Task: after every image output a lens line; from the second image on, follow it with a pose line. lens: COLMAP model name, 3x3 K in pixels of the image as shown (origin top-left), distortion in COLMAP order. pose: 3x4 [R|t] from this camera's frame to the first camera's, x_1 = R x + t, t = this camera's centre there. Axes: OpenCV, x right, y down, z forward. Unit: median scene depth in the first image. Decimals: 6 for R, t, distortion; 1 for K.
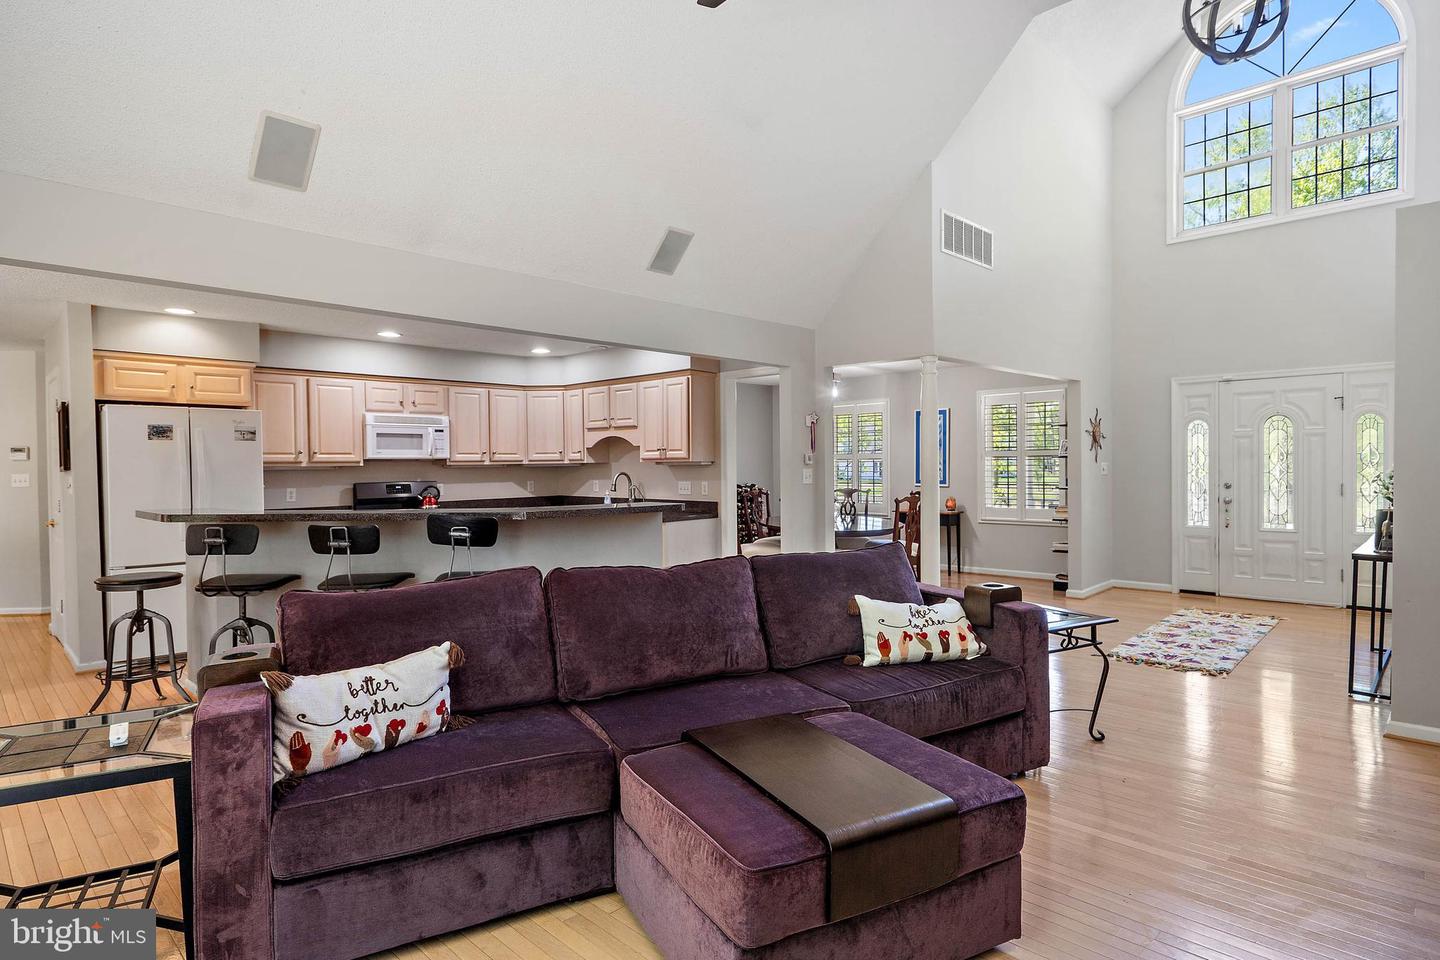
lens RADIAL K [[787.5, 0, 719.5], [0, 787.5, 481.5], [0, 0, 1]] dist [0.005791, 0.002483]
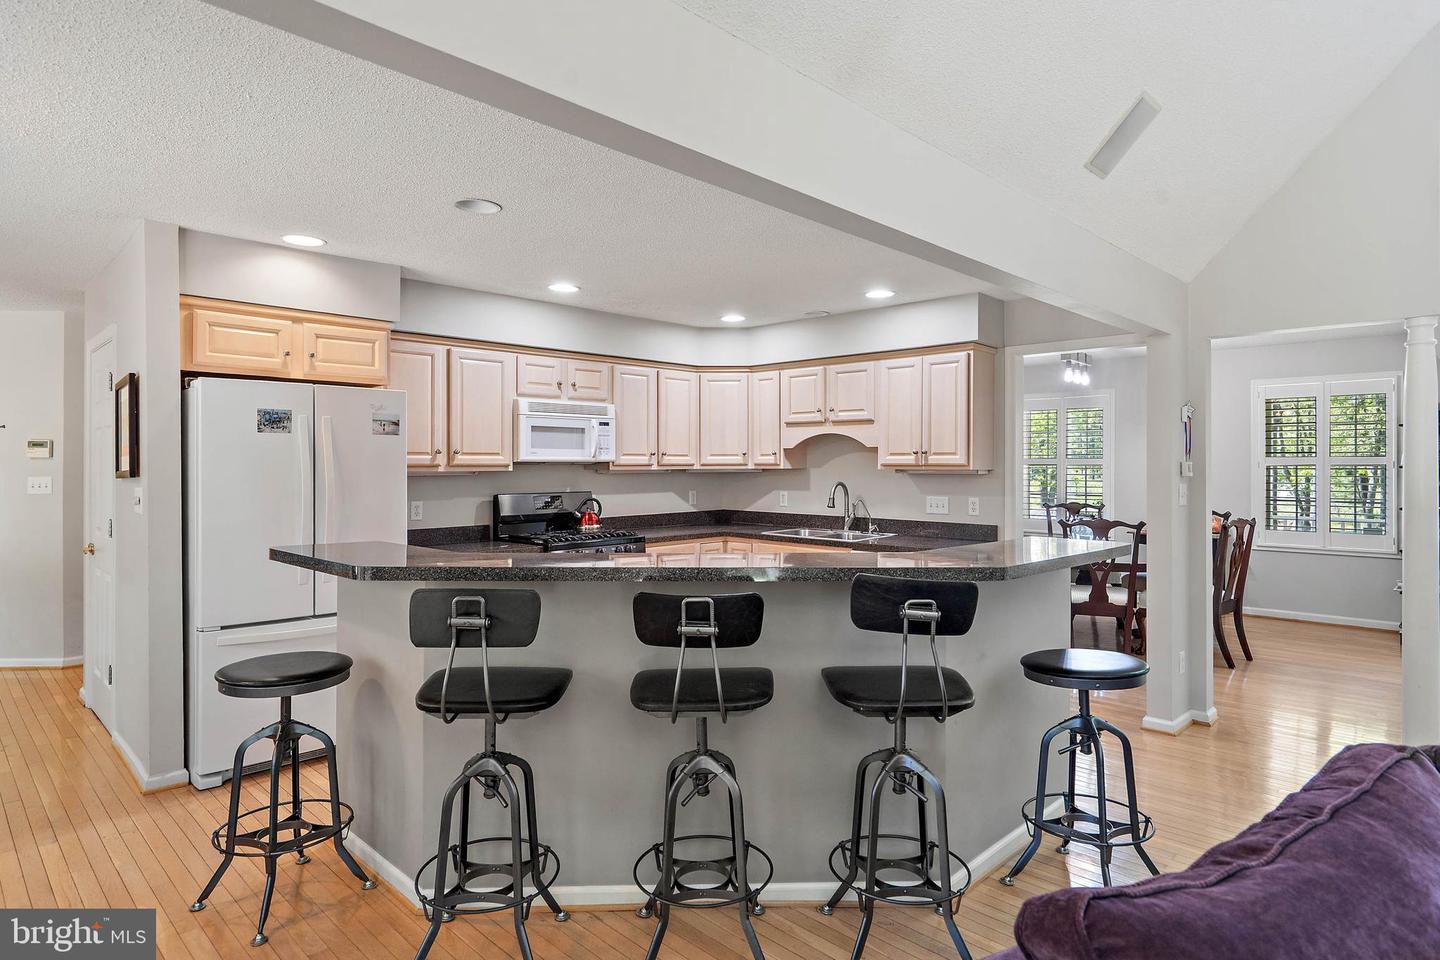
lens RADIAL K [[811.9, 0, 713.6], [0, 811.9, 465.5], [0, 0, 1]] dist [0.008897, -0.000776]
pose [[0.999949, 0.010021, -0.001508, -0.265456], [-0.010048, 0.999766, -0.019140, -0.012222], [0.001316, 0.019154, 0.999816, 0.250741]]
